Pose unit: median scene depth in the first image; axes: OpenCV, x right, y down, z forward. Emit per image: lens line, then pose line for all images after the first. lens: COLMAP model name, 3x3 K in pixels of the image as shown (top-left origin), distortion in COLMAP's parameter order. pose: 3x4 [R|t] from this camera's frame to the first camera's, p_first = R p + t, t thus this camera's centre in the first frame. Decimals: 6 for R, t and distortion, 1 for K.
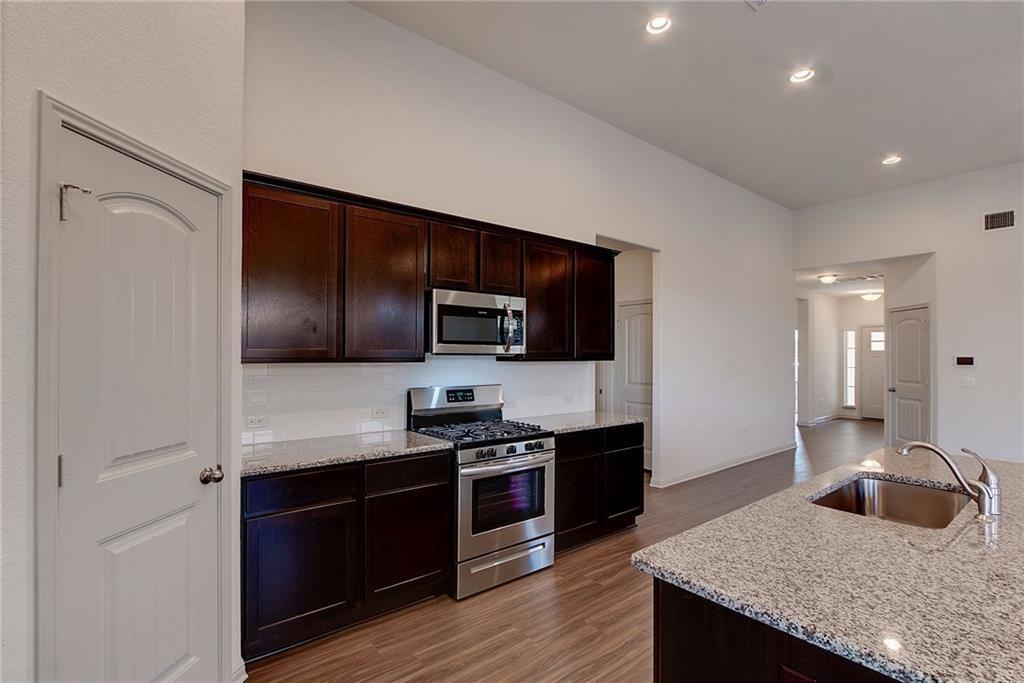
lens RADIAL K [[480.7, 0, 520.6], [0, 480.7, 350.7], [0, 0, 1]] dist [-0.004504, 0.001997]
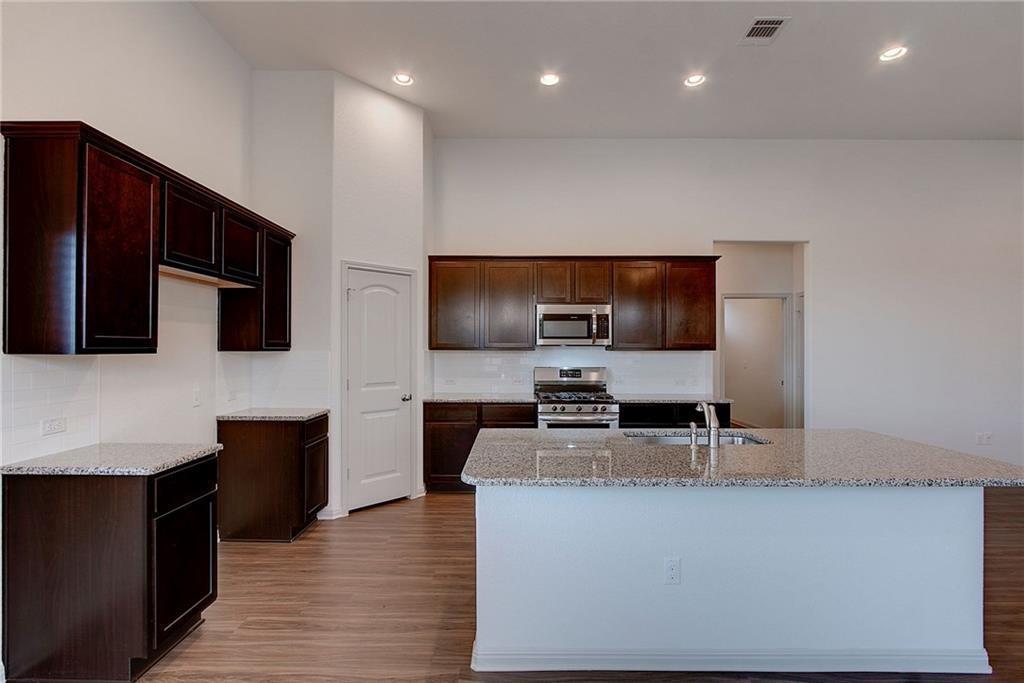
lens RADIAL K [[480.7, 0, 512.5], [0, 480.7, 348.2], [0, 0, 1]] dist [-0.004504, 0.001997]
pose [[0.768072, -0.005598, -0.640339, 0.728552], [0.008349, 0.999964, 0.001273, 0.012729], [0.640309, -0.006323, 0.768091, -0.267275]]
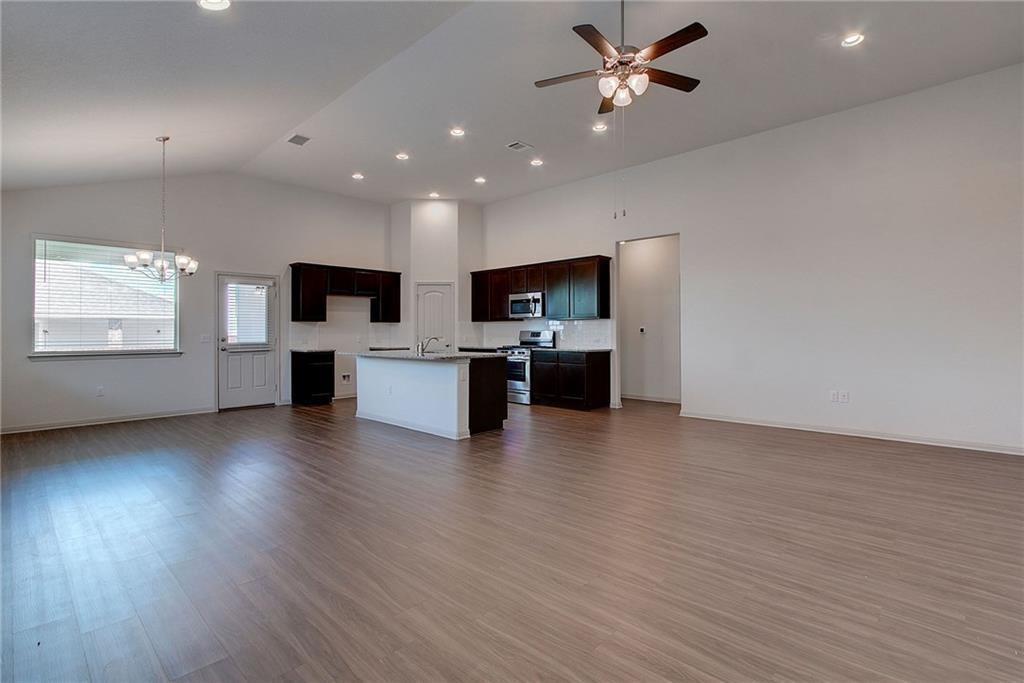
lens RADIAL K [[480.7, 0, 511.1], [0, 480.7, 325.5], [0, 0, 1]] dist [-0.004504, 0.001997]
pose [[0.103894, -0.017270, -0.994438, 2.440768], [0.013263, 0.999784, -0.015977, 0.089939], [0.994500, -0.011530, 0.104101, 0.663131]]
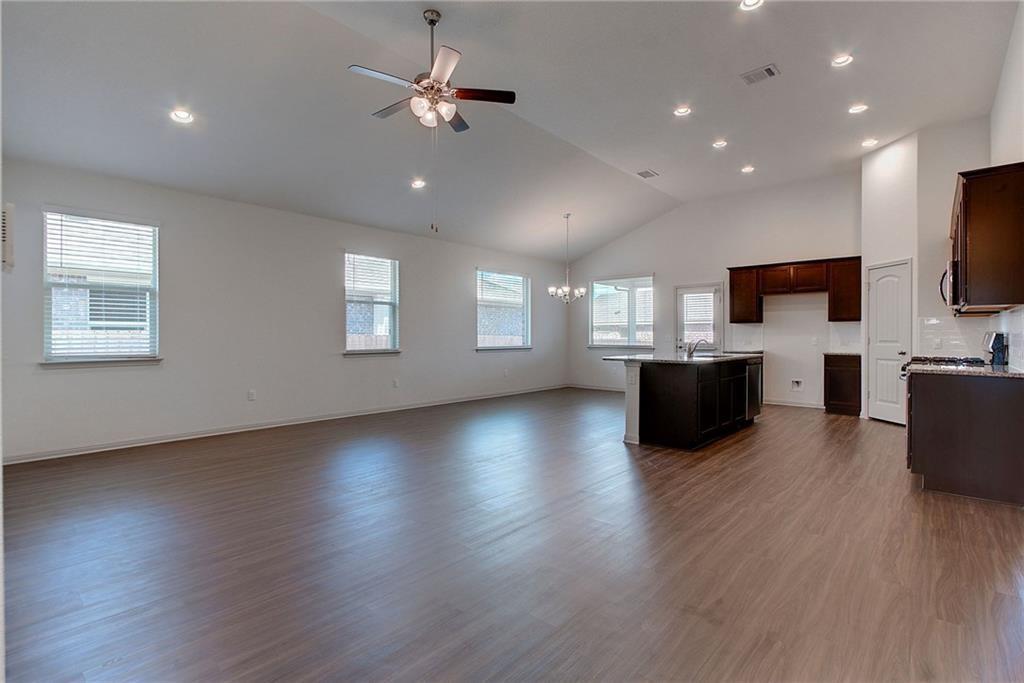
lens RADIAL K [[480.7, 0, 528.4], [0, 480.7, 337.1], [0, 0, 1]] dist [-0.004504, 0.001997]
pose [[-0.983601, -0.000157, -0.180359, 1.415100], [0.000646, 0.999990, -0.004393, 0.099289], [0.180358, -0.004437, -0.983591, 2.189821]]
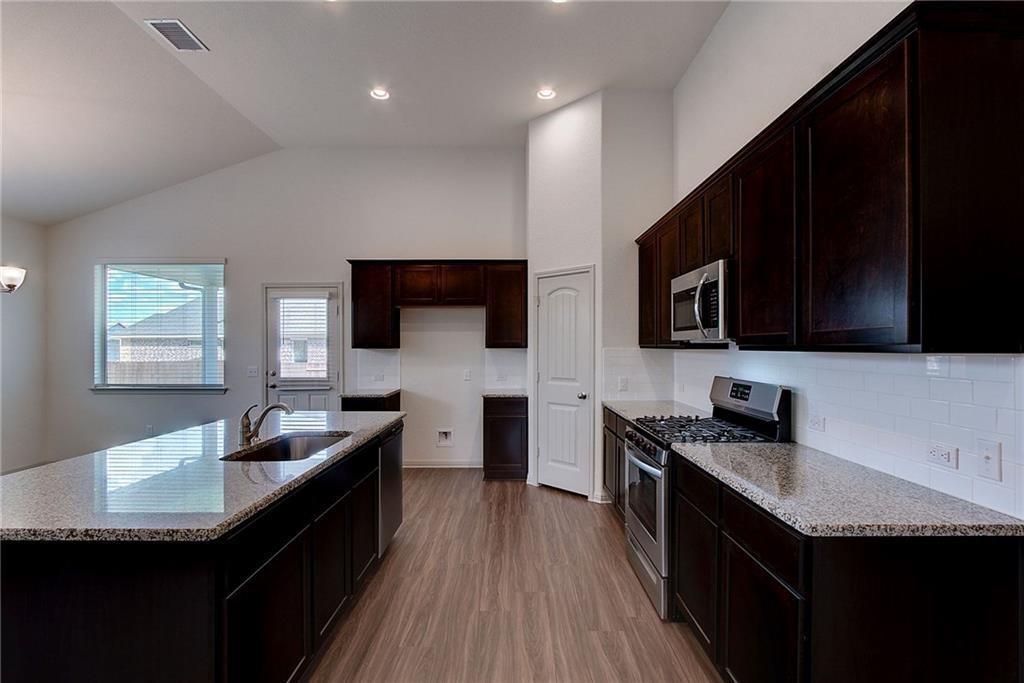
lens RADIAL K [[480.7, 0, 511.2], [0, 480.7, 343.7], [0, 0, 1]] dist [-0.004504, 0.001997]
pose [[-0.634695, -0.006041, -0.772739, 0.799849], [0.005671, 0.999906, -0.012475, 0.021437], [0.772742, -0.012300, -0.634601, 1.295044]]
